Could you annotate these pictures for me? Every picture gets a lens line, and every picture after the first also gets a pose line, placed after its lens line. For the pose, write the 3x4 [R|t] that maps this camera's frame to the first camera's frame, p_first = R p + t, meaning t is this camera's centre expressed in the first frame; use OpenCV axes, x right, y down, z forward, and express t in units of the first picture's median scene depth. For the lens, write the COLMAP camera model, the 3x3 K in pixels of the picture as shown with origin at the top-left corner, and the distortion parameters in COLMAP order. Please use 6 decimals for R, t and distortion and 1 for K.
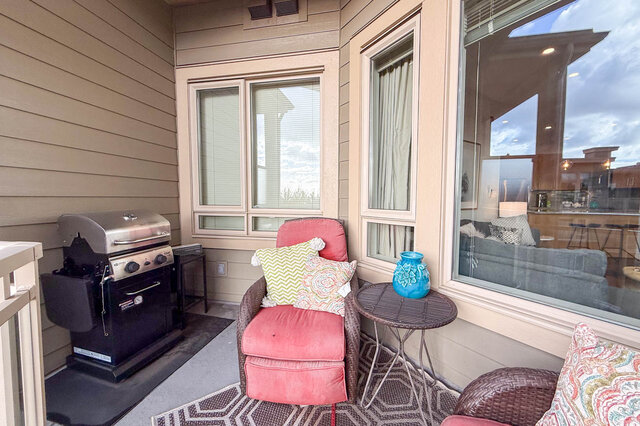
lens RADIAL K [[254.7, 0, 319.0], [0, 254.7, 213.9], [0, 0, 1]] dist [-0.001582, 0.000040]
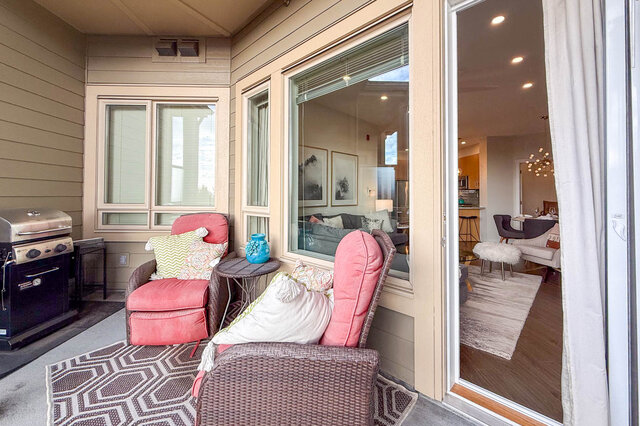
lens RADIAL K [[265.5, 0, 321.6], [0, 265.5, 189.9], [0, 0, 1]] dist [-0.000148, -0.000018]
pose [[0.974583, 0.008251, 0.223873, 0.241705], [0.010297, 0.996616, -0.081554, 0.014418], [-0.223788, 0.081786, 0.971200, -0.421417]]
